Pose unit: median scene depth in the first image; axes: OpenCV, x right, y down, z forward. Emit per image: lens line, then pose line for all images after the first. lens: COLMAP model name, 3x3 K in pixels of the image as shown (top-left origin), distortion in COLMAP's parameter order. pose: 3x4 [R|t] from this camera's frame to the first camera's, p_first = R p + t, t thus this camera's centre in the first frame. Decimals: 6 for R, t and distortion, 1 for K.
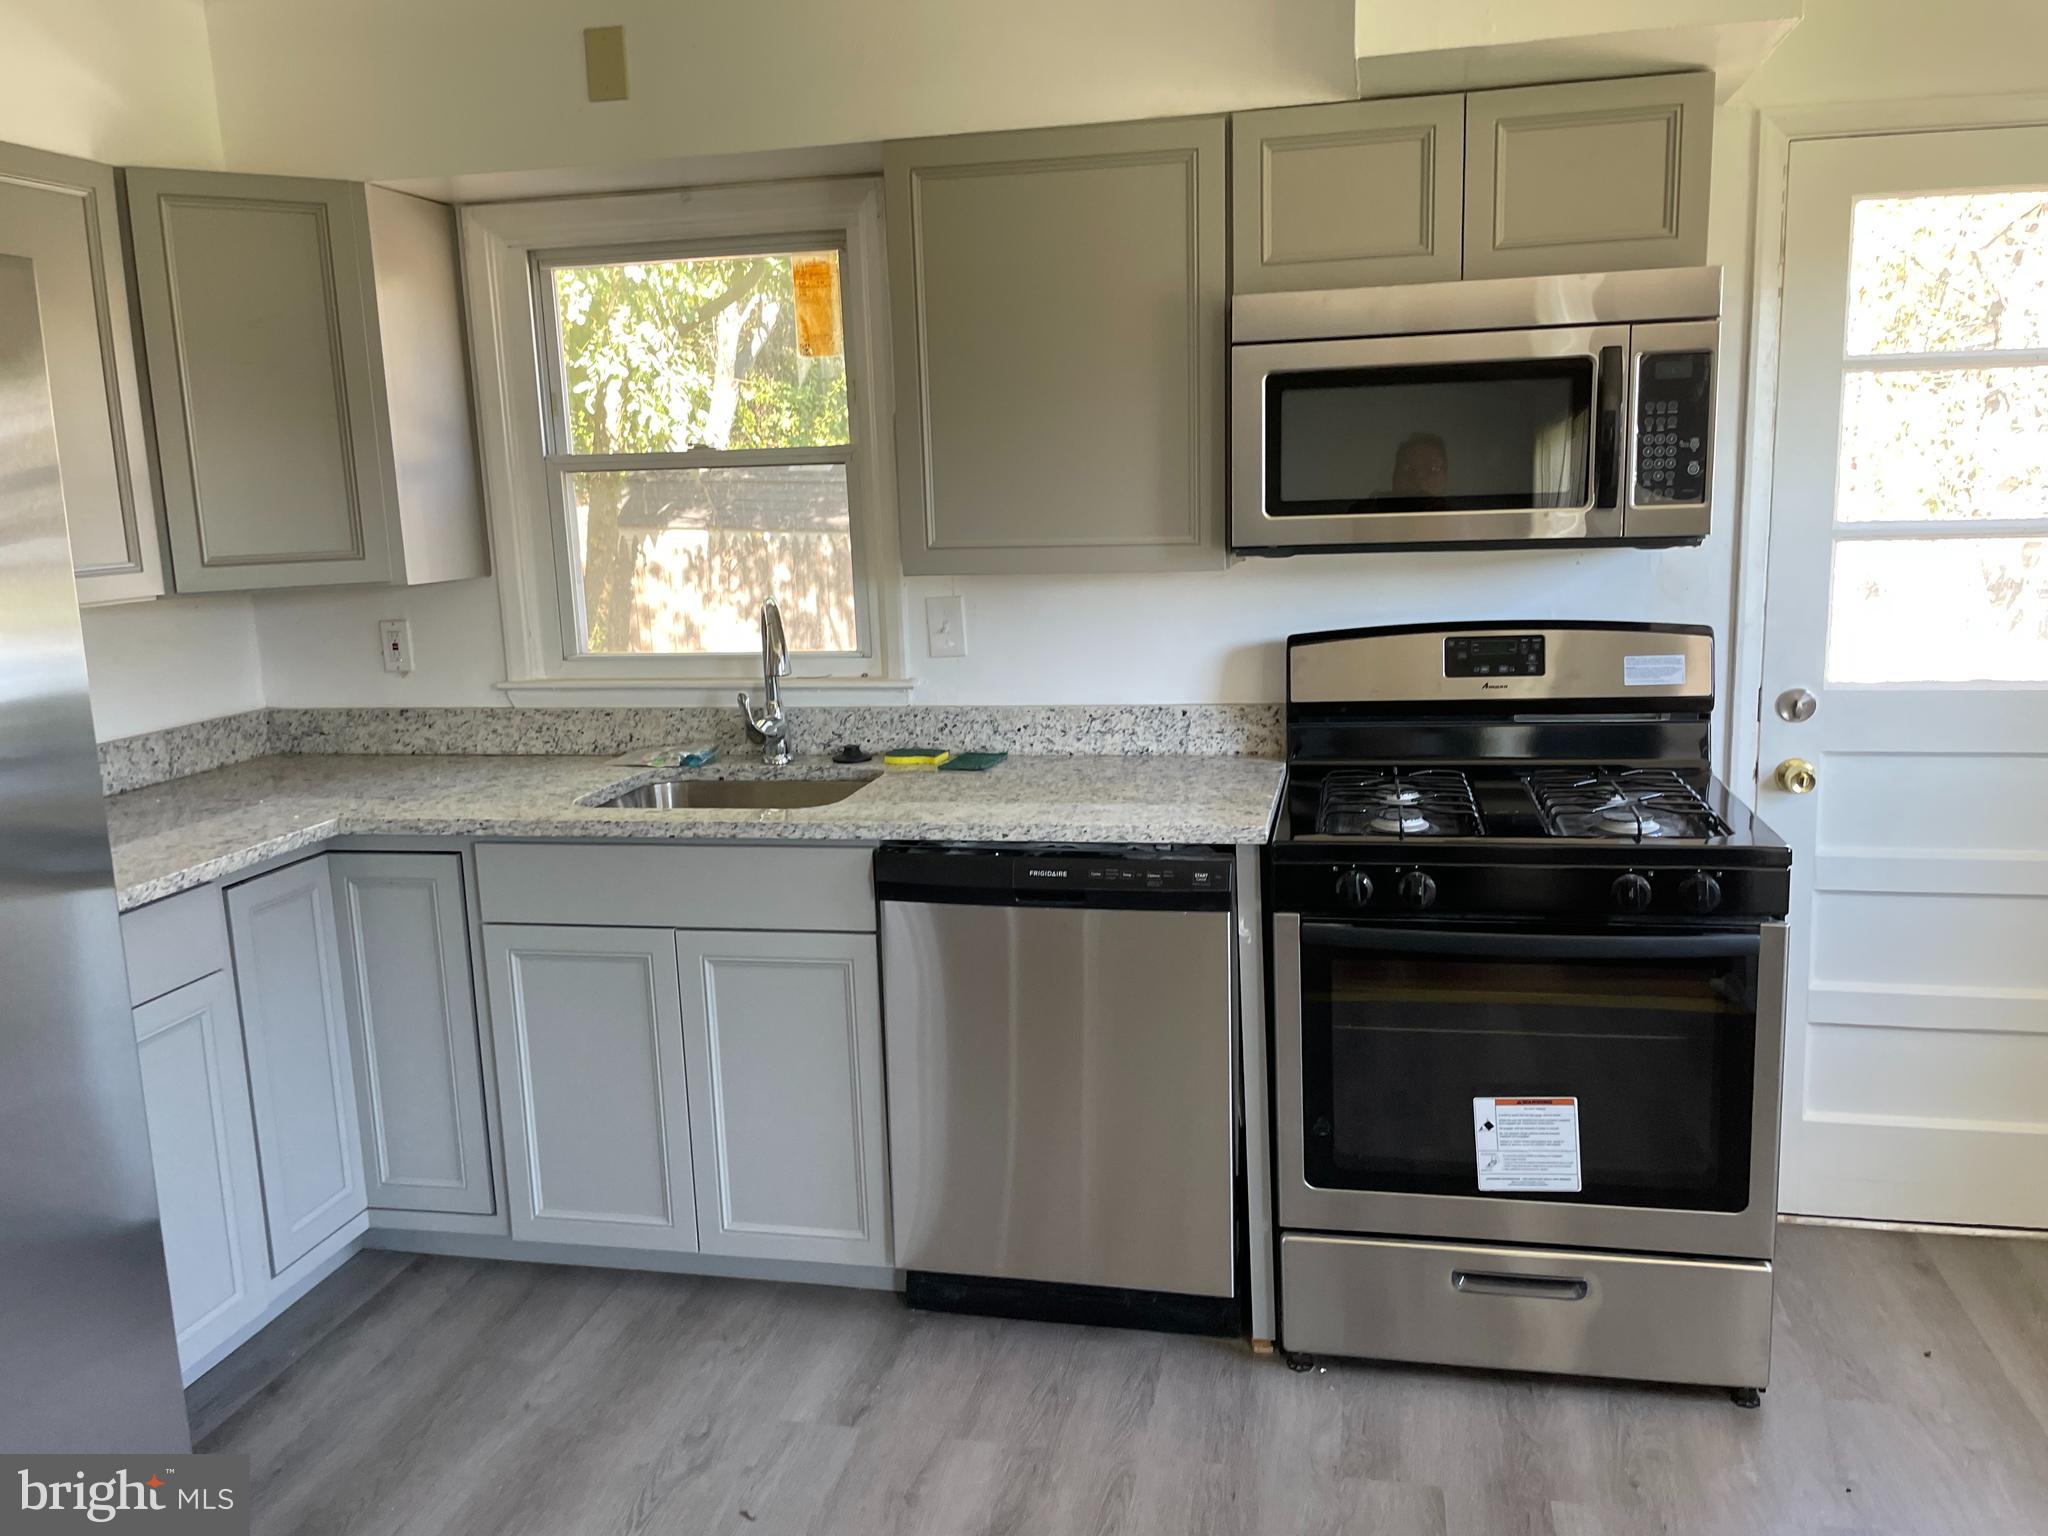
lens RADIAL K [[1566.2, 0, 1027.7], [0, 1566.2, 764.9], [0, 0, 1]] dist [0.085568, -0.115509]
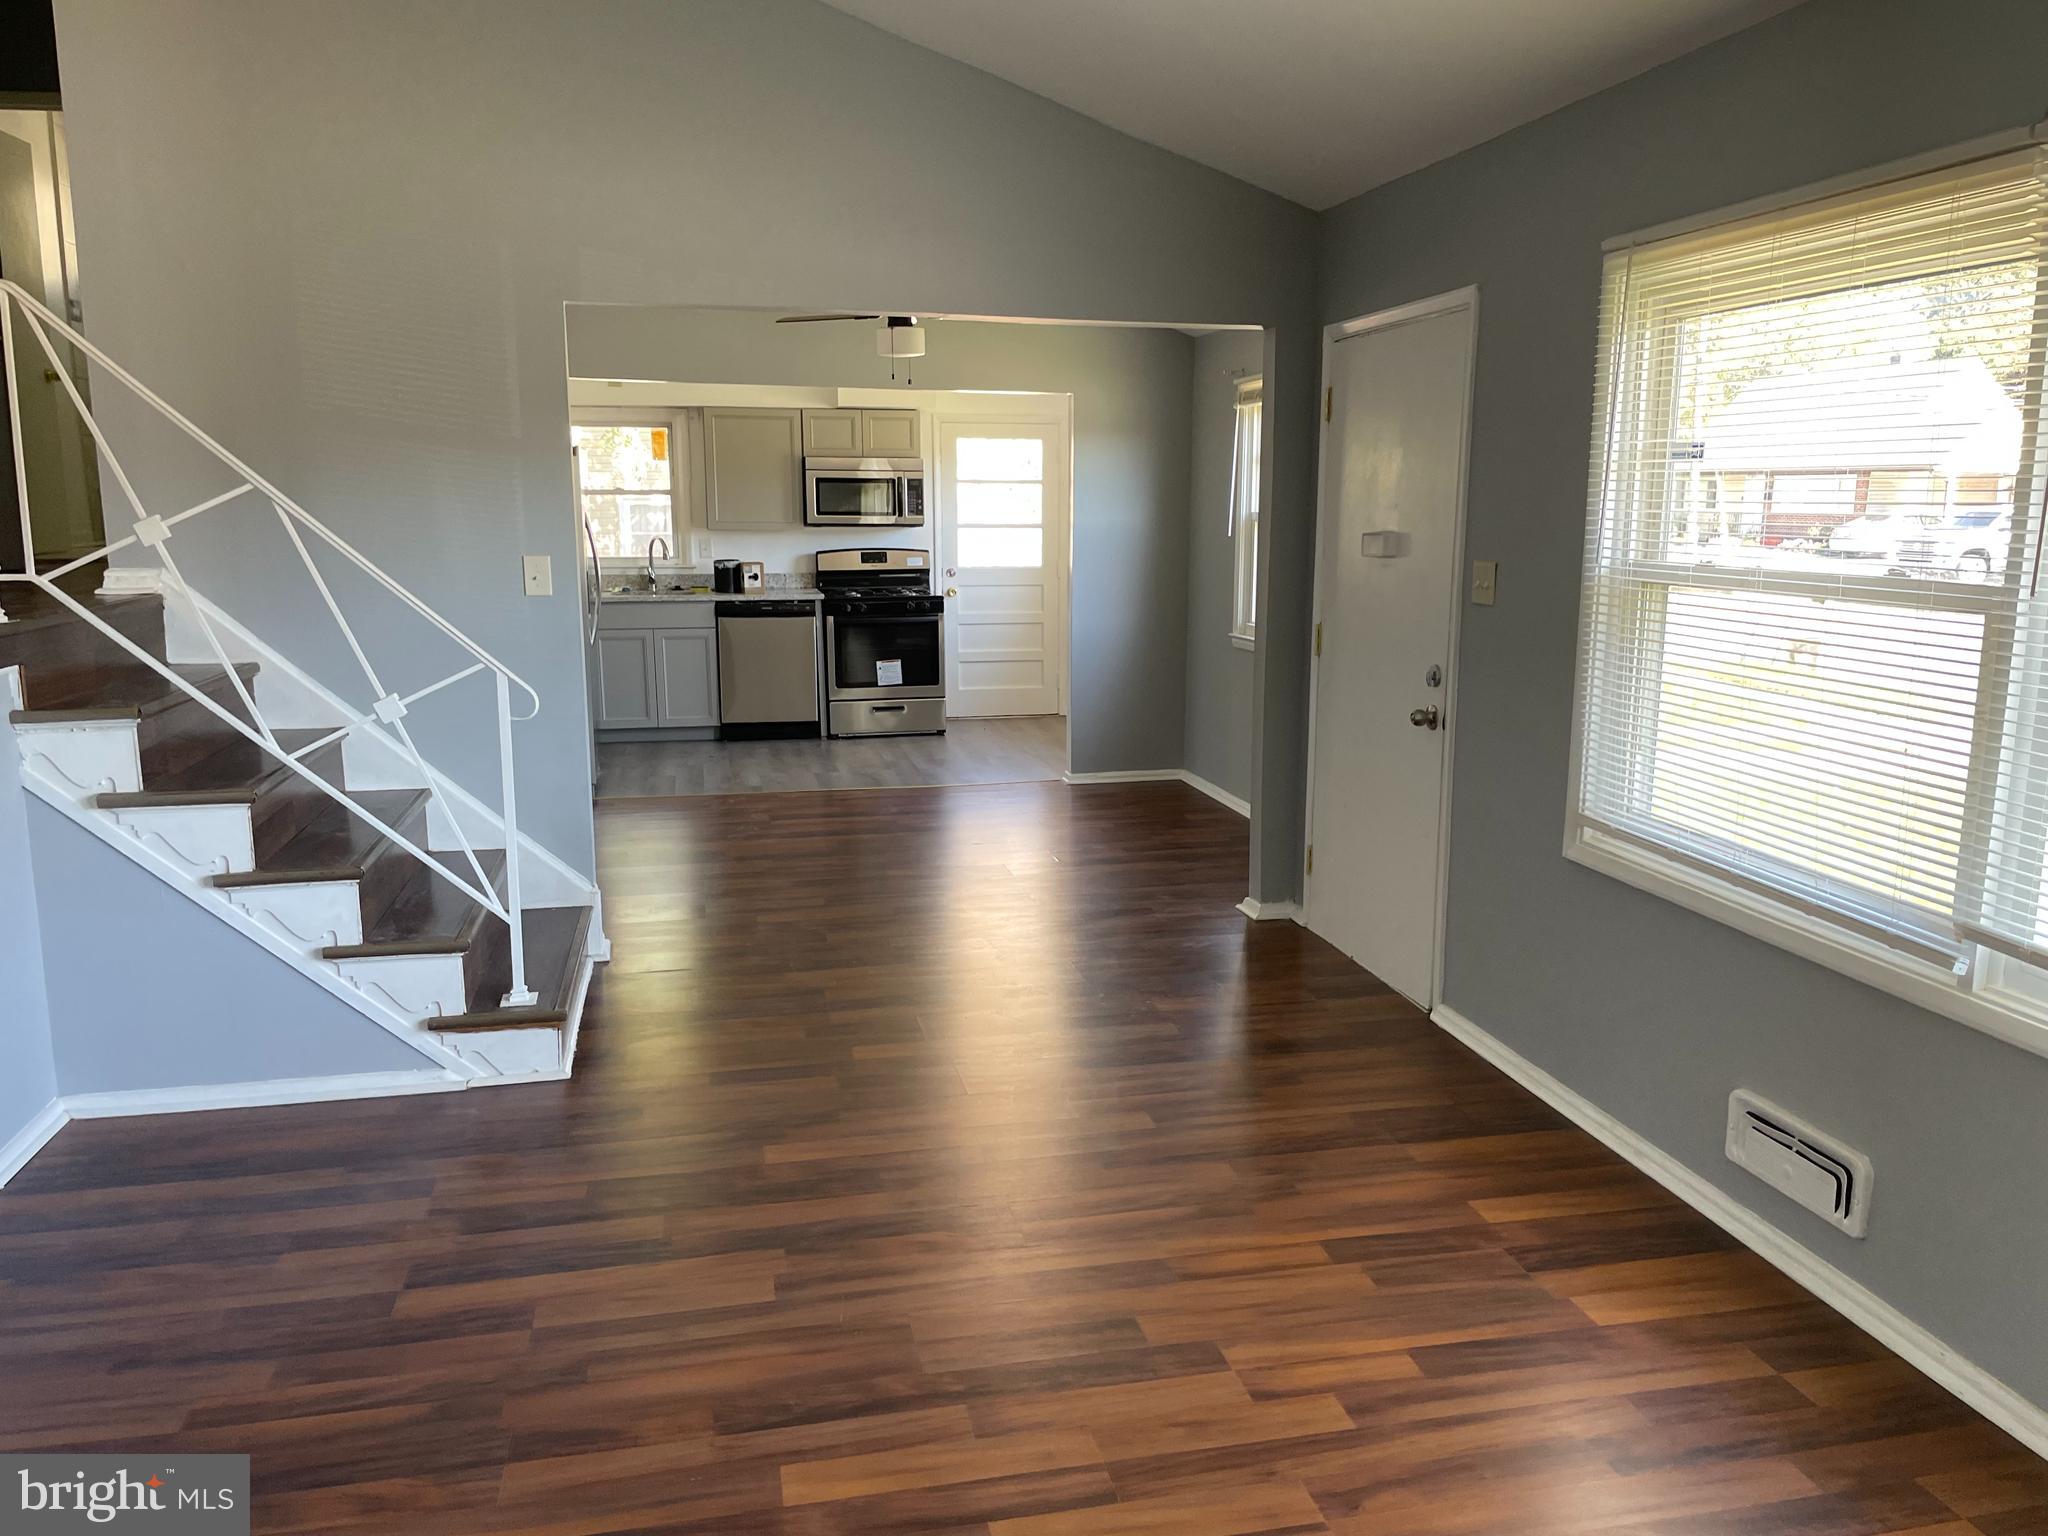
lens RADIAL K [[1566.2, 0, 1036.1], [0, 1566.2, 773.0], [0, 0, 1]] dist [0.085568, -0.115509]
pose [[0.911457, -0.038581, 0.409583, -0.785154], [0.042620, 0.999091, -0.000734, 0.405943], [-0.409182, 0.018126, 0.912273, -2.216988]]
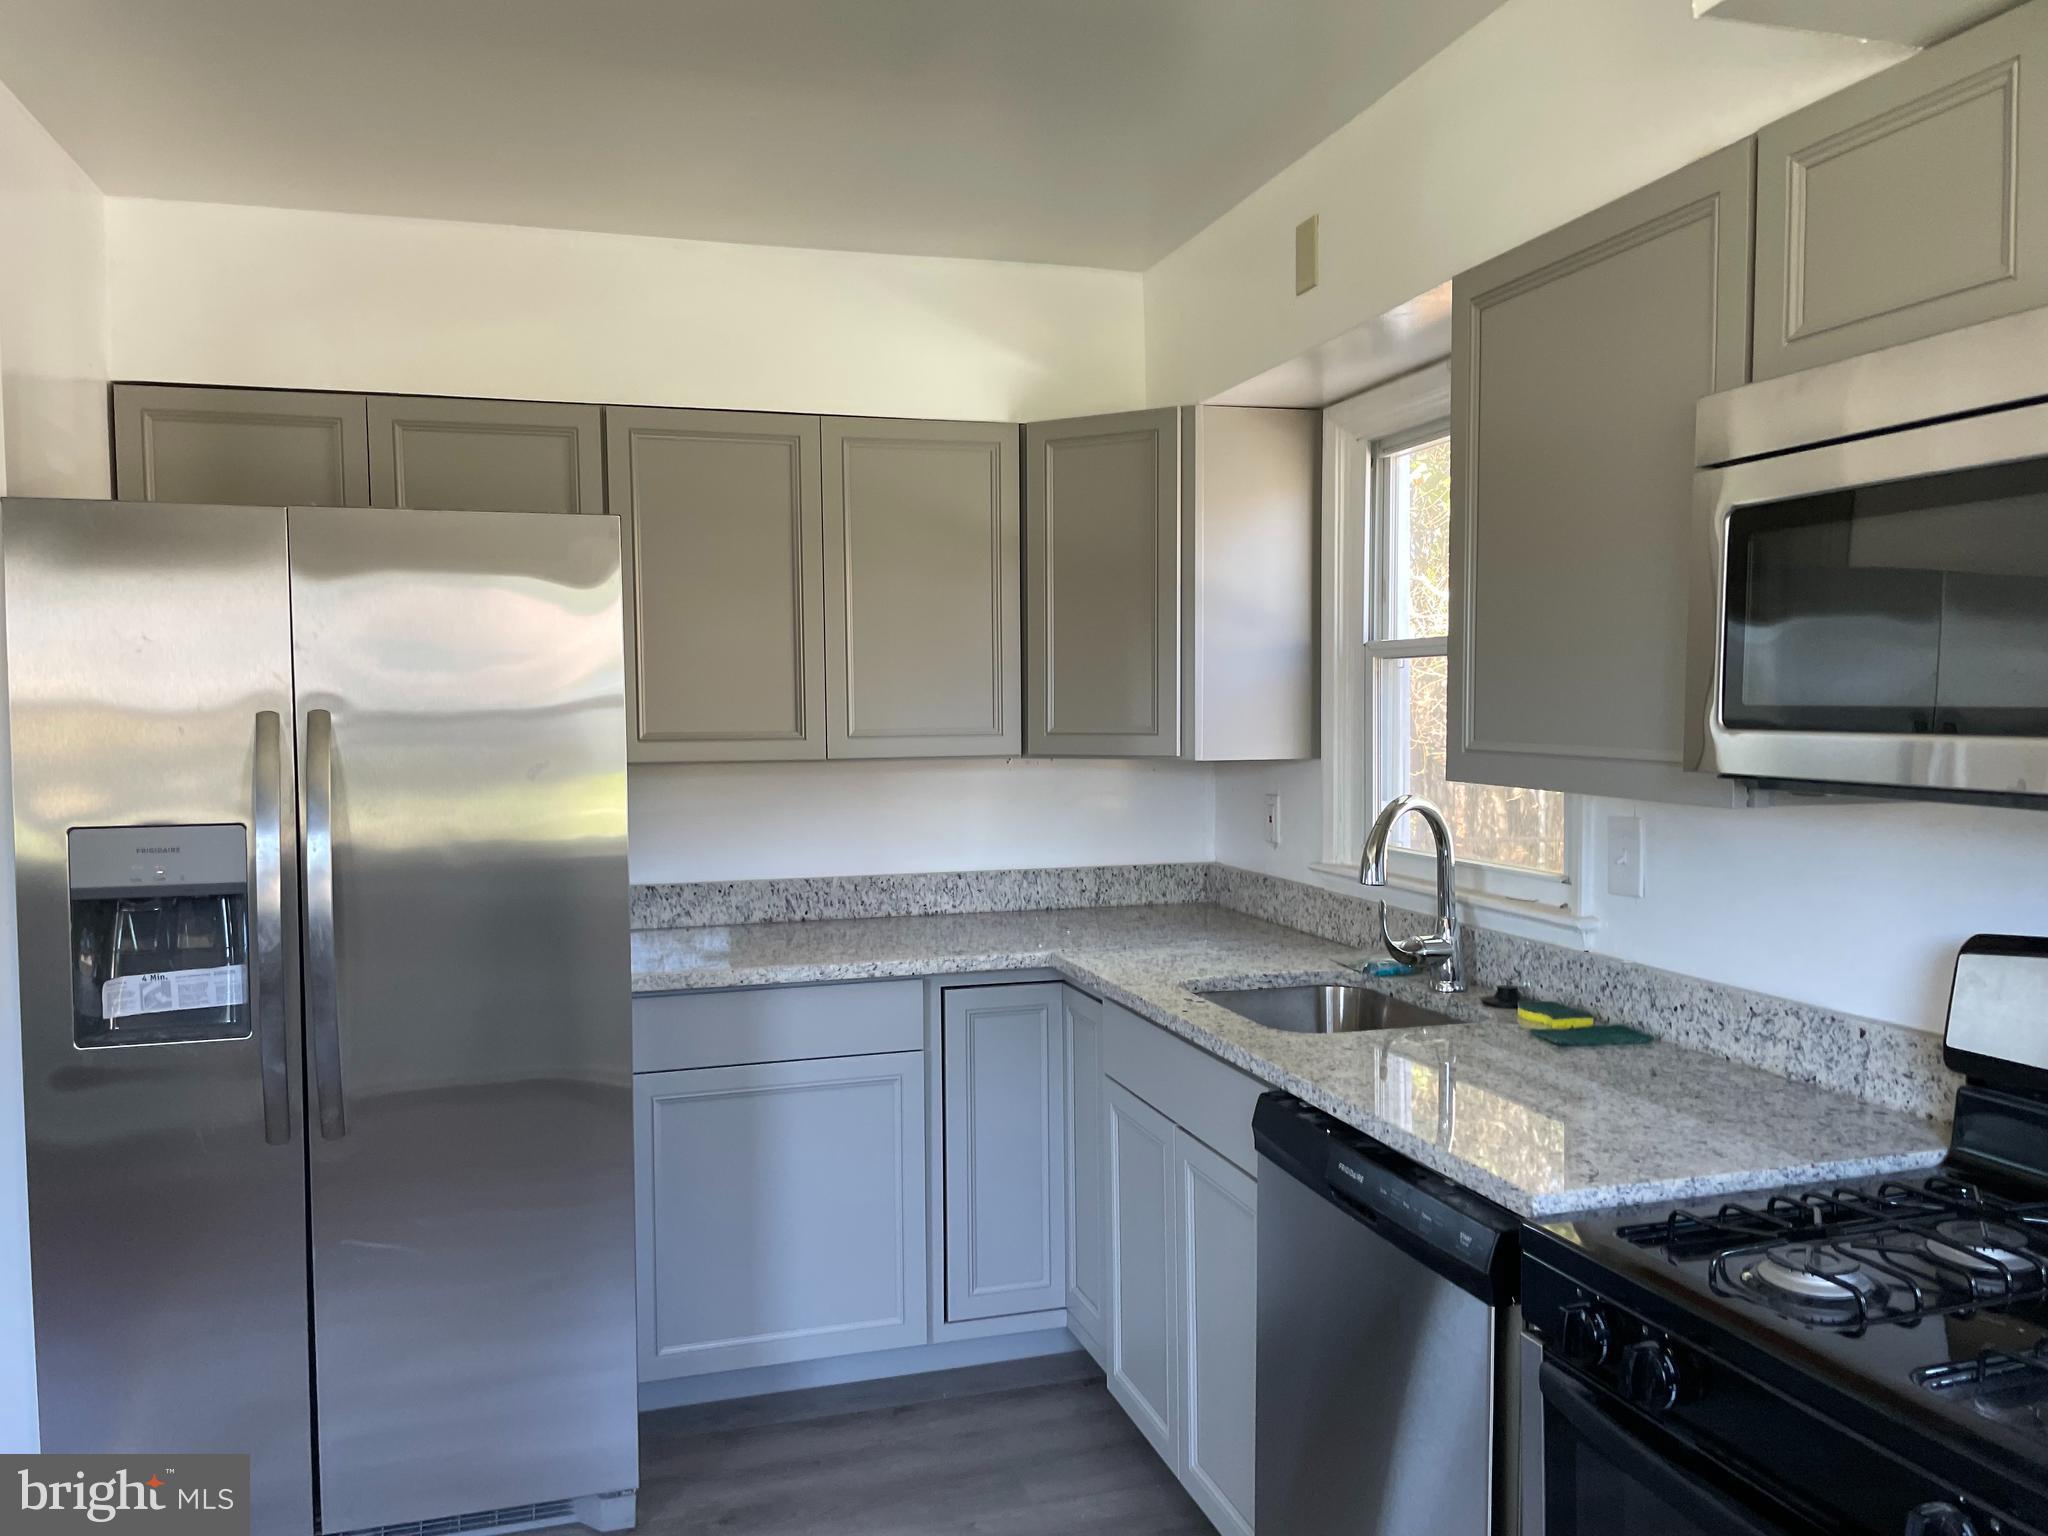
lens RADIAL K [[1566.2, 0, 1013.8], [0, 1566.2, 789.0], [0, 0, 1]] dist [0.085568, -0.115509]
pose [[0.458936, 0.079603, -0.884896, 0.502543], [-0.166130, 0.986101, 0.002546, -0.074923], [0.872799, 0.145839, 0.465782, 0.384832]]
